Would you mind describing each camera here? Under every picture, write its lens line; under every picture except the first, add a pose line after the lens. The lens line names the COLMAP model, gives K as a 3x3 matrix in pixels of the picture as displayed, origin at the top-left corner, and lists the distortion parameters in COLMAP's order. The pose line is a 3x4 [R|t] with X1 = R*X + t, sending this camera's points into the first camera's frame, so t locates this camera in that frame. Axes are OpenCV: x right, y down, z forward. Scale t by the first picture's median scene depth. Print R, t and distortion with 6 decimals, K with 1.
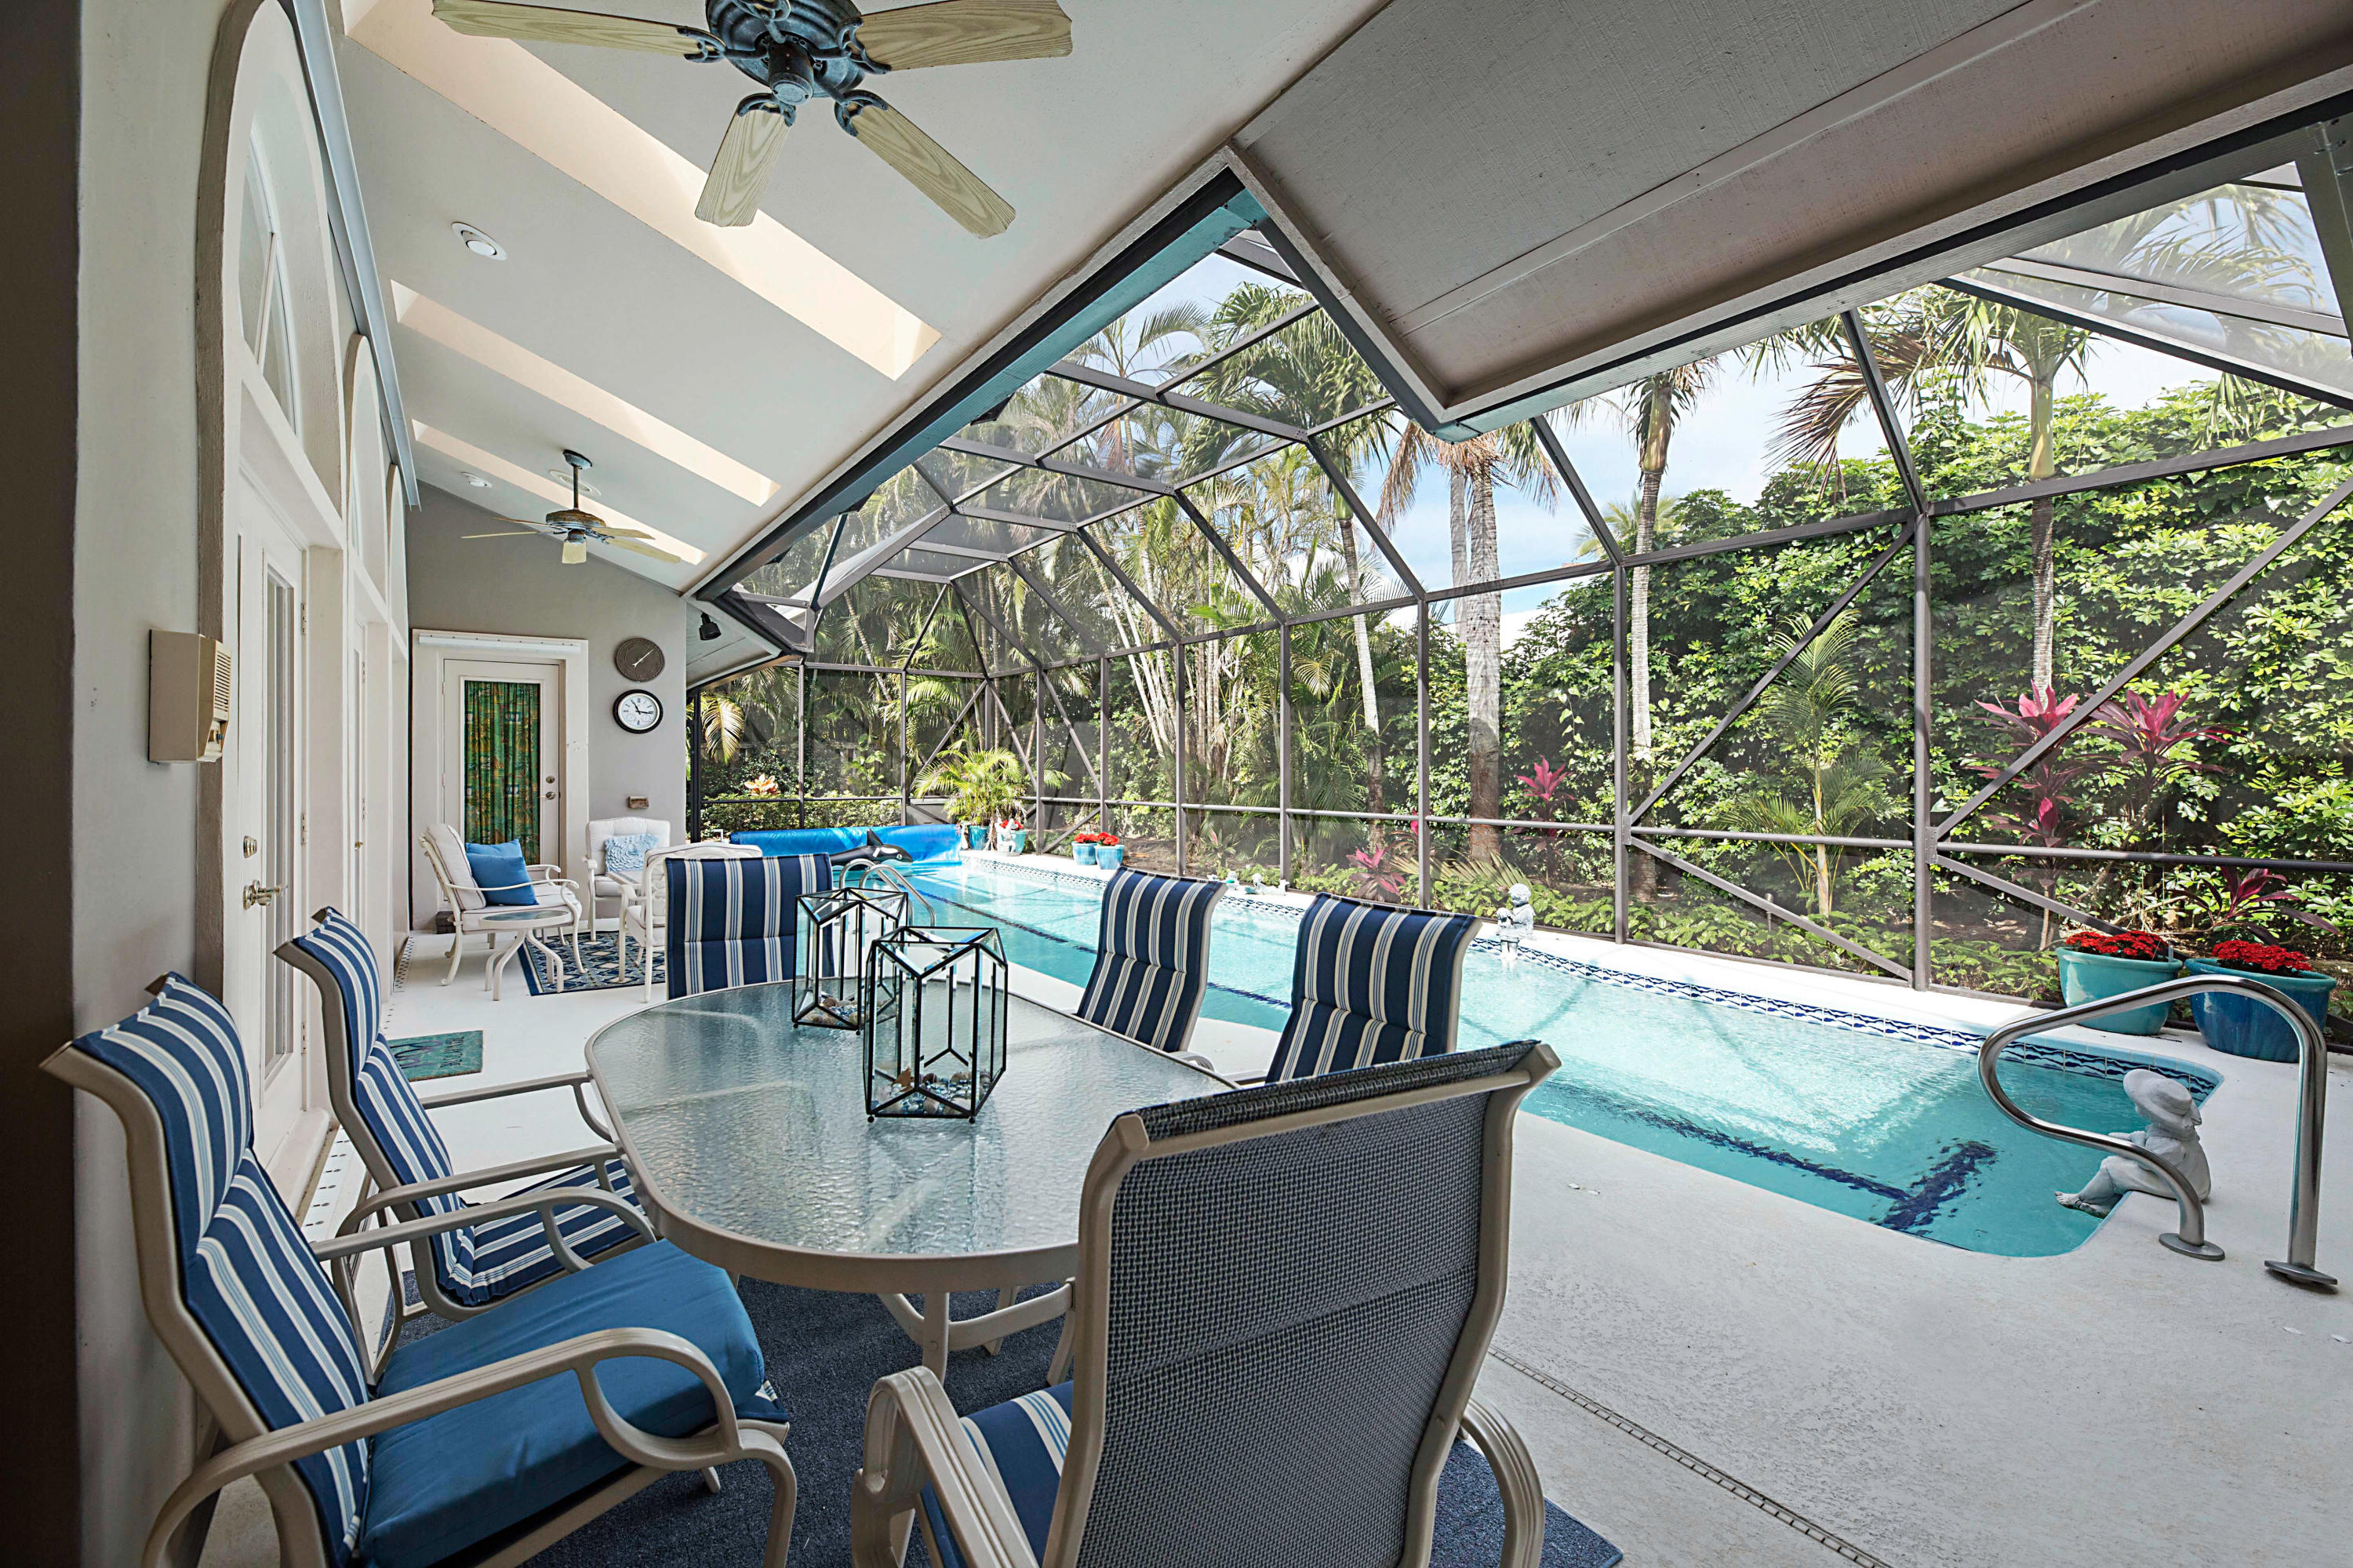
lens RADIAL K [[960.8, 0, 1168.9], [0, 960.8, 773.2], [0, 0, 1]] dist [-0.006540, -0.001556]
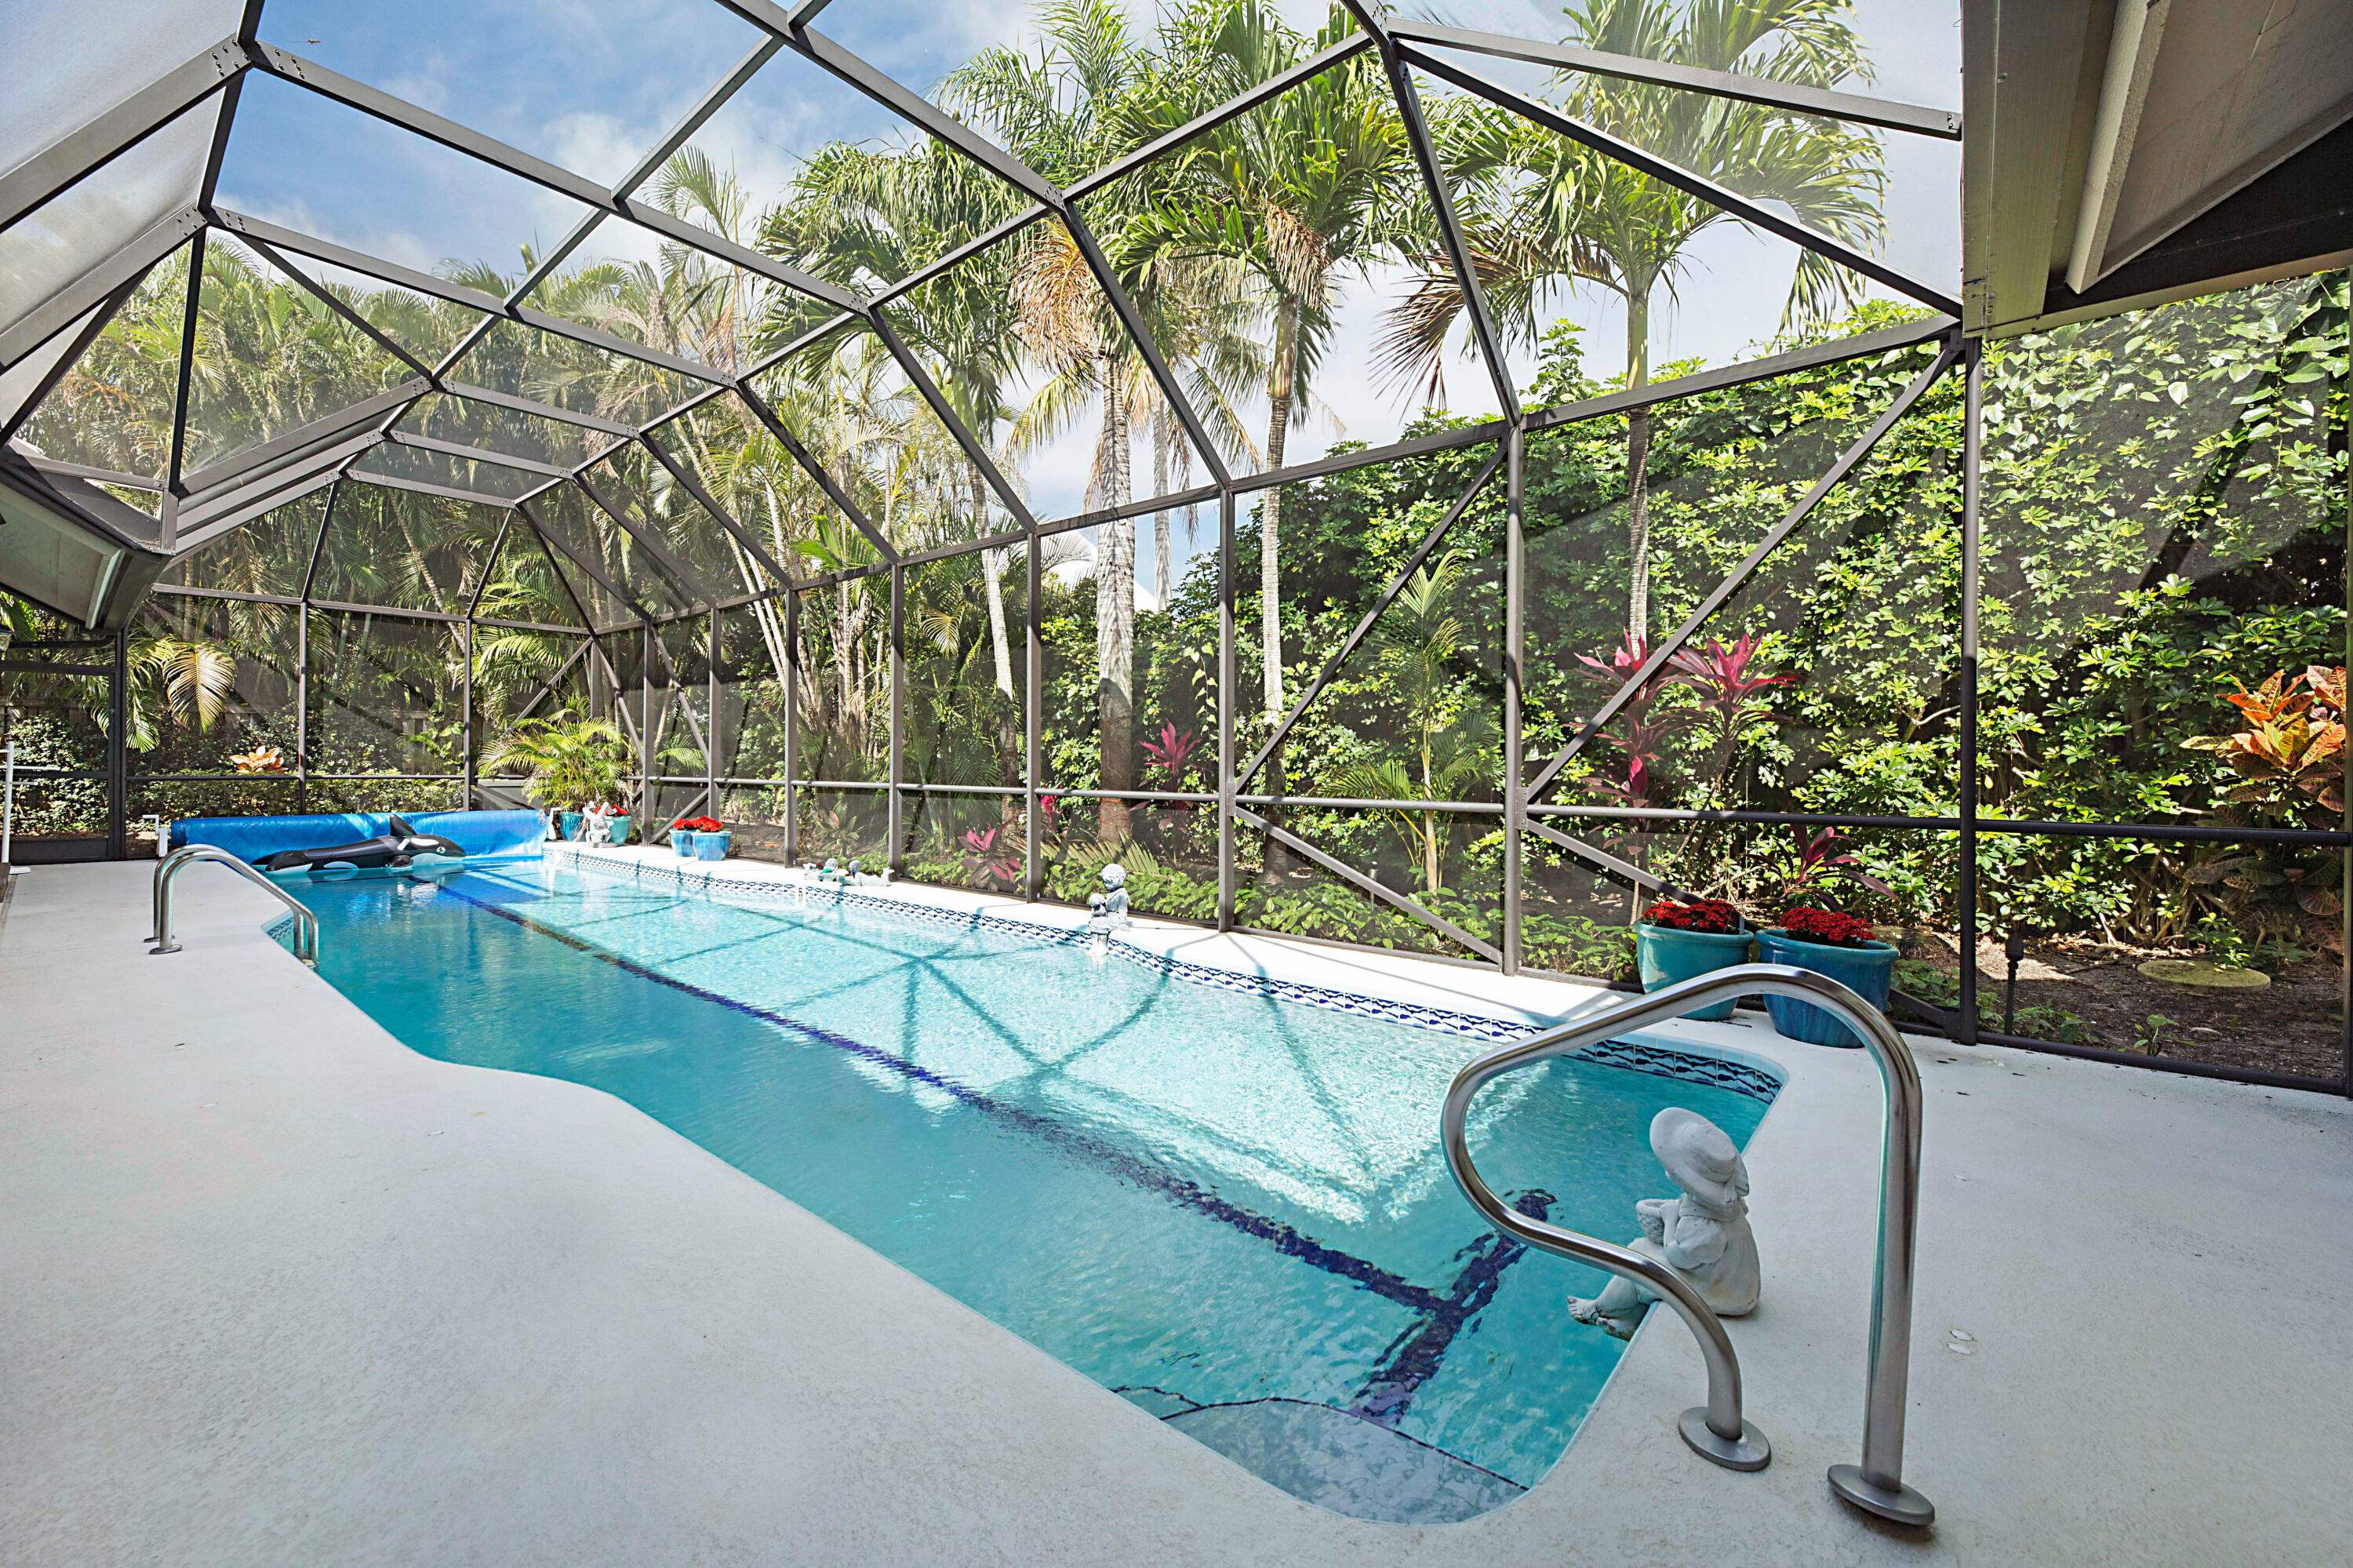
lens RADIAL K [[943.5, 0, 1180.7], [0, 943.5, 774.1], [0, 0, 1]] dist [-0.002794, -0.002370]
pose [[0.968386, 0.007391, 0.249346, 0.227712], [-0.008145, 0.999965, 0.001994, 0.036431], [-0.249323, -0.003961, 0.968412, 0.197581]]
